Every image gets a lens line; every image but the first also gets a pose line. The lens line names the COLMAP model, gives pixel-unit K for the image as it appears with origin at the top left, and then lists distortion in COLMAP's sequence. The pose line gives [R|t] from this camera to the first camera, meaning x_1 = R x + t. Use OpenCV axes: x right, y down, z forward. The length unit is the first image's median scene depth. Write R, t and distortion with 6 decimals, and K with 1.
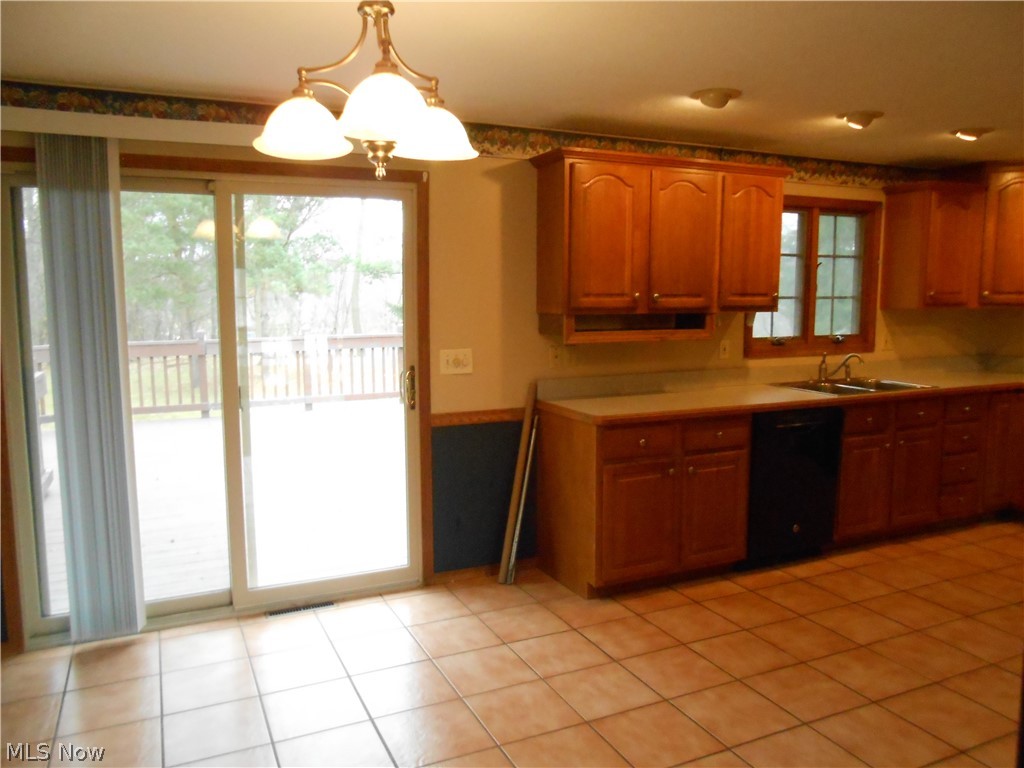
lens RADIAL K [[790.5, 0, 502.4], [0, 790.5, 371.8], [0, 0, 1]] dist [-0.054669, 0.051851]
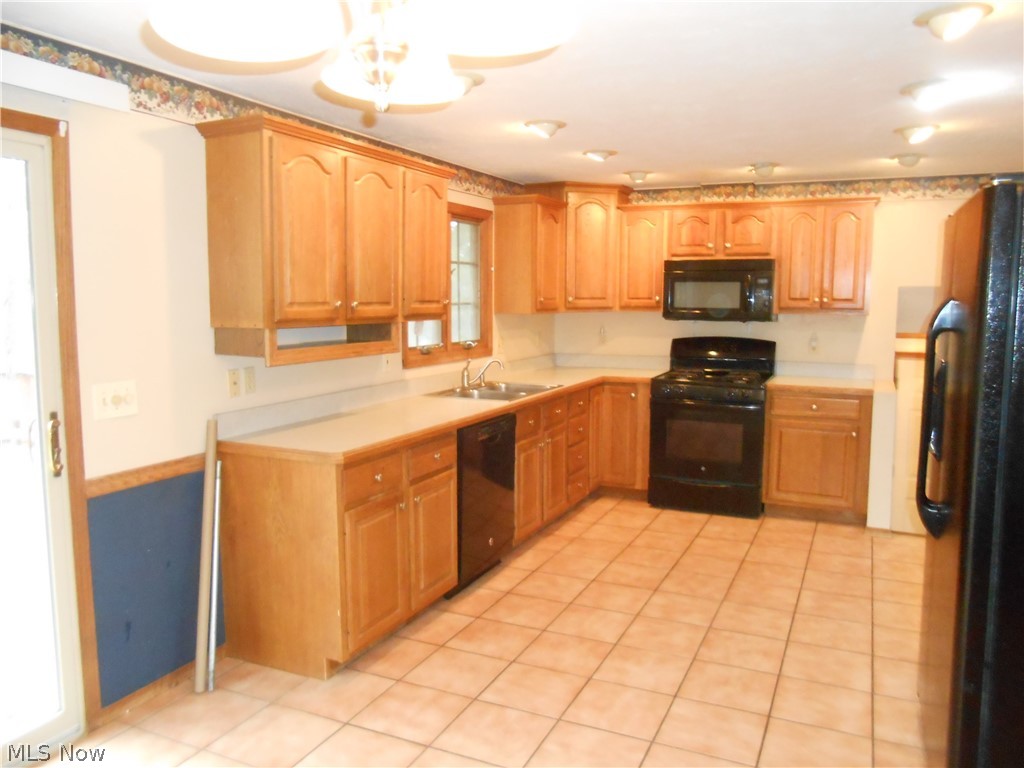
lens RADIAL K [[790.5, 0, 517.6], [0, 790.5, 373.5], [0, 0, 1]] dist [-0.054669, 0.051851]
pose [[0.757658, -0.062568, 0.649646, -0.236023], [0.065332, 0.997665, 0.019892, -0.026880], [-0.649374, 0.027372, 0.759977, 0.240574]]
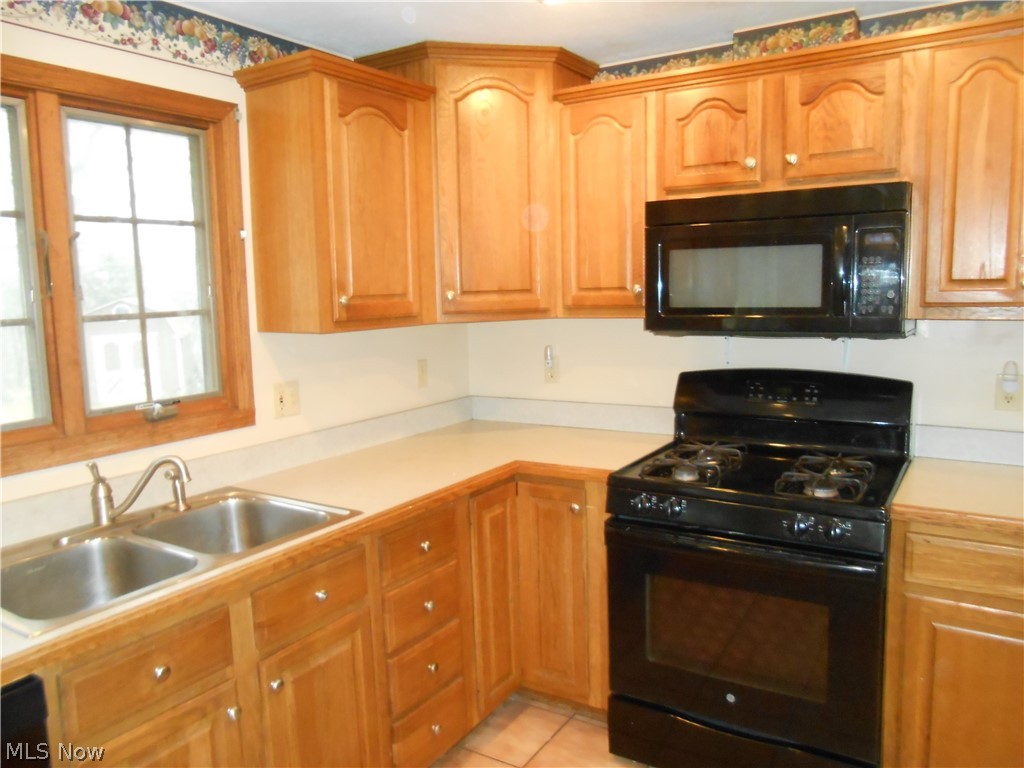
lens RADIAL K [[790.5, 0, 507.8], [0, 790.5, 367.3], [0, 0, 1]] dist [-0.054669, 0.051851]
pose [[0.838865, -0.077331, 0.538818, 0.462095], [0.079792, 0.996634, 0.018810, -0.074313], [-0.538459, 0.027215, 0.842212, 0.678437]]
